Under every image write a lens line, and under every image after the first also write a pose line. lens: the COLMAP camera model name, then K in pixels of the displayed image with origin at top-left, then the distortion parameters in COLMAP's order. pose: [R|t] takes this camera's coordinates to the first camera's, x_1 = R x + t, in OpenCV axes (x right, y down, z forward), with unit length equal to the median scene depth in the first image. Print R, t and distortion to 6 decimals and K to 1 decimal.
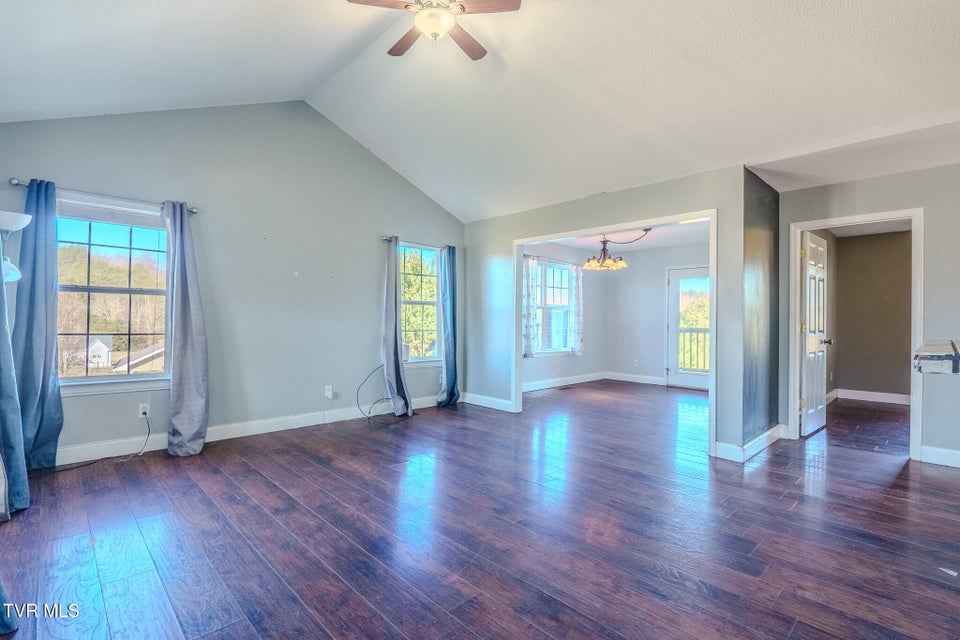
lens RADIAL K [[450.1, 0, 480.0], [0, 450.1, 320.0], [0, 0, 1]] dist [-0.001547, -0.000032]
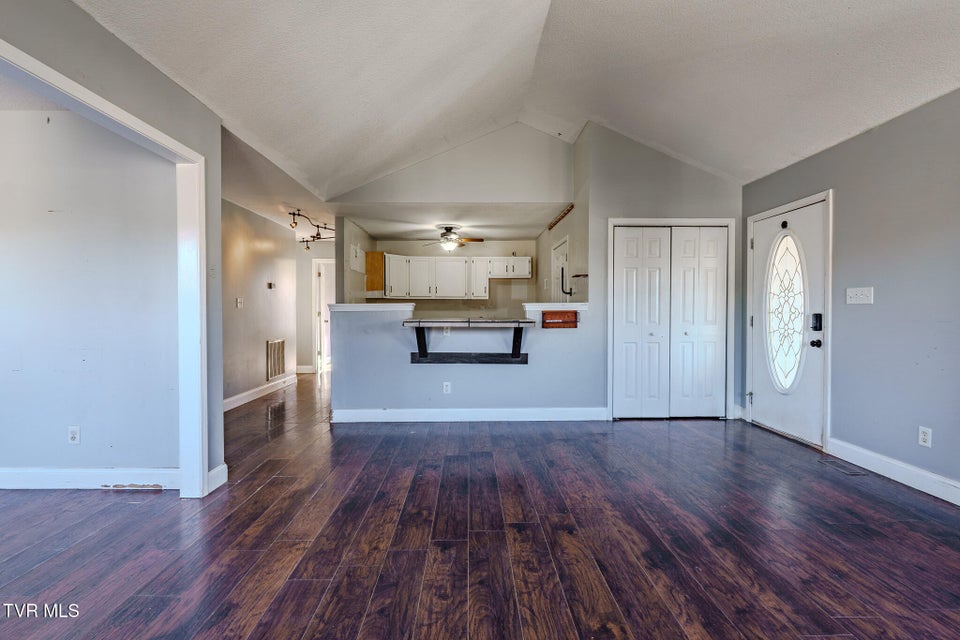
lens RADIAL K [[436.3, 0, 471.6], [0, 436.3, 318.2], [0, 0, 1]] dist [-0.006055, -0.000049]
pose [[-0.720911, -0.021966, 0.692679, -0.143646], [-0.006837, 0.999674, 0.024585, -0.003162], [-0.692994, 0.012987, -0.720827, 0.620043]]
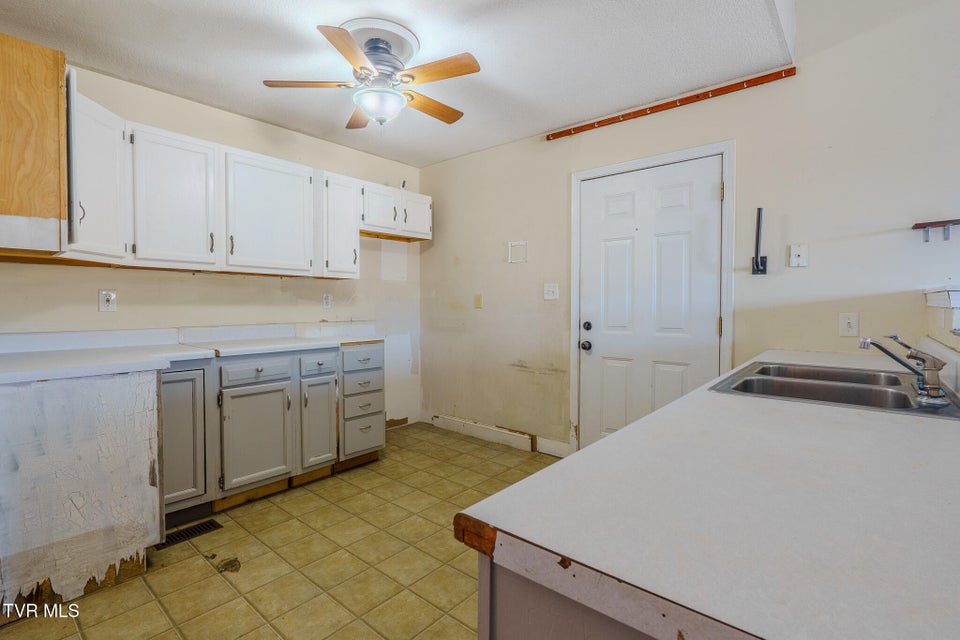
lens RADIAL K [[446.3, 0, 472.5], [0, 446.3, 317.1], [0, 0, 1]] dist [-0.008442, 0.000122]
pose [[-0.996422, -0.007176, -0.084216, 0.482858], [-0.009361, 0.999629, 0.025579, 0.003790], [0.084002, 0.026276, -0.996119, 0.304416]]
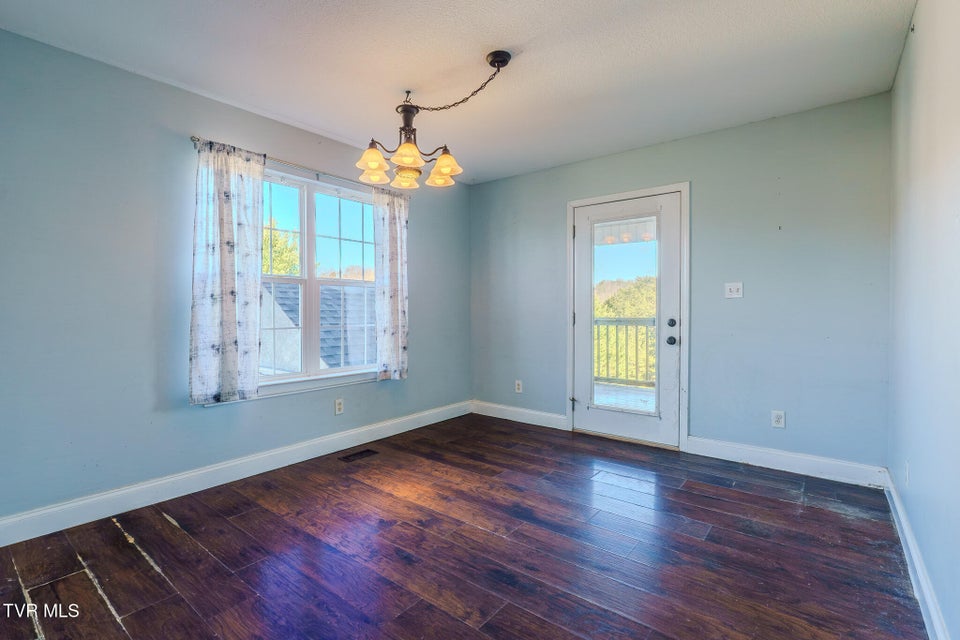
lens RADIAL K [[446.3, 0, 472.5], [0, 446.3, 317.1], [0, 0, 1]] dist [-0.008442, 0.000122]
pose [[0.992183, -0.015001, 0.123889, 0.254698], [0.013183, 0.999793, 0.015486, 0.004689], [-0.124096, -0.013731, 0.992175, 0.539031]]
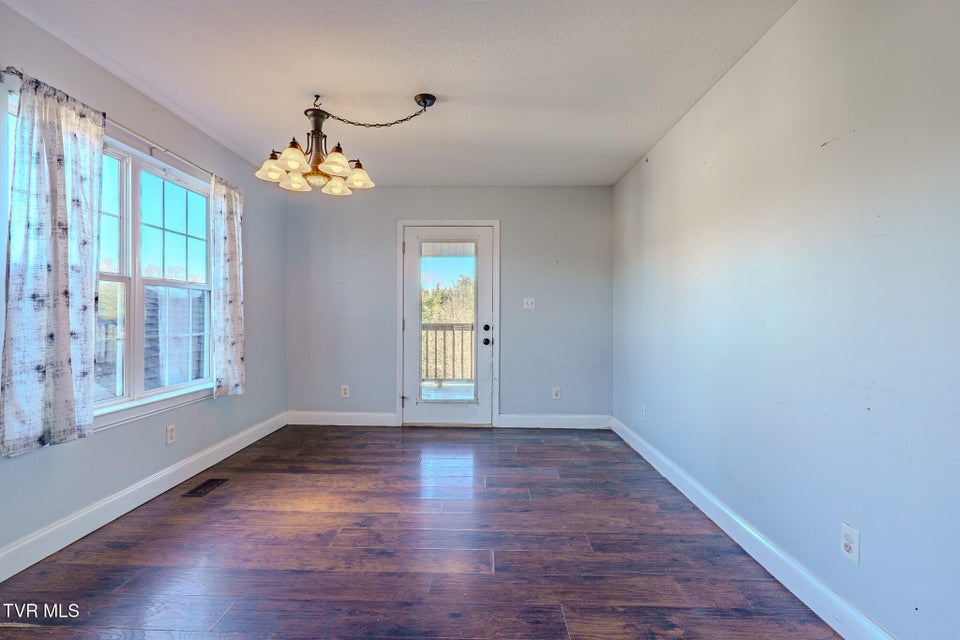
lens RADIAL K [[437.8, 0, 477.5], [0, 437.8, 316.8], [0, 0, 1]] dist [-0.010817, -0.000098]
pose [[0.710013, -0.009596, 0.704123, 0.095032], [0.004395, 0.999948, 0.009196, 0.000647], [-0.704175, -0.003435, 0.710018, 0.568332]]
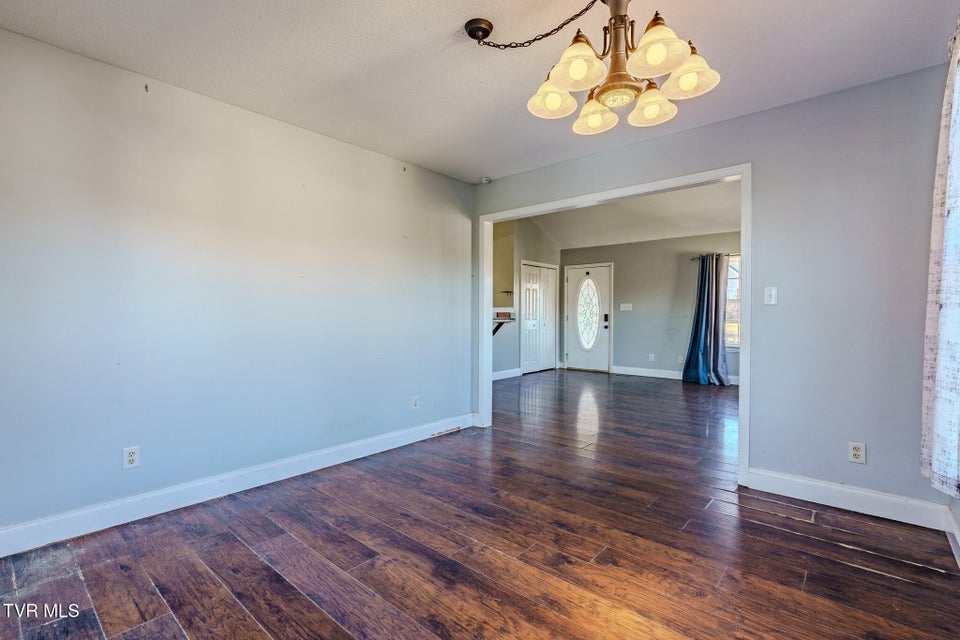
lens RADIAL K [[446.3, 0, 472.5], [0, 446.3, 317.1], [0, 0, 1]] dist [-0.008442, 0.000122]
pose [[-0.996873, -0.013761, -0.077819, 0.336867], [-0.014537, 0.999850, 0.009409, 0.002485], [0.077678, 0.010511, -0.996923, 1.117988]]
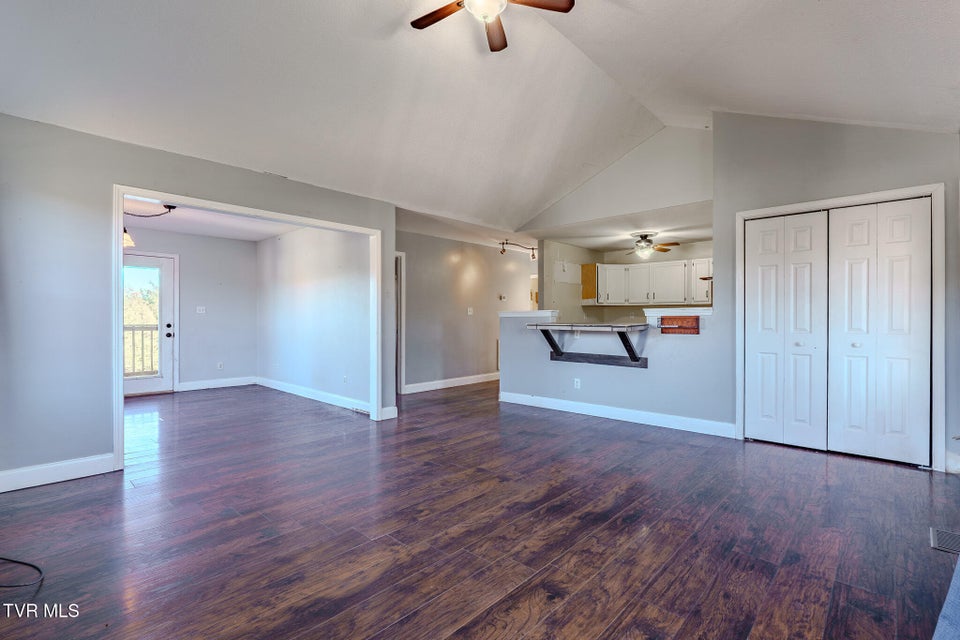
lens RADIAL K [[436.3, 0, 471.6], [0, 436.3, 318.2], [0, 0, 1]] dist [-0.006055, -0.000049]
pose [[-0.040807, -0.011520, 0.999101, -0.386737], [0.001577, 0.999932, 0.011594, -0.003716], [-0.999166, 0.002049, -0.040786, 0.402763]]
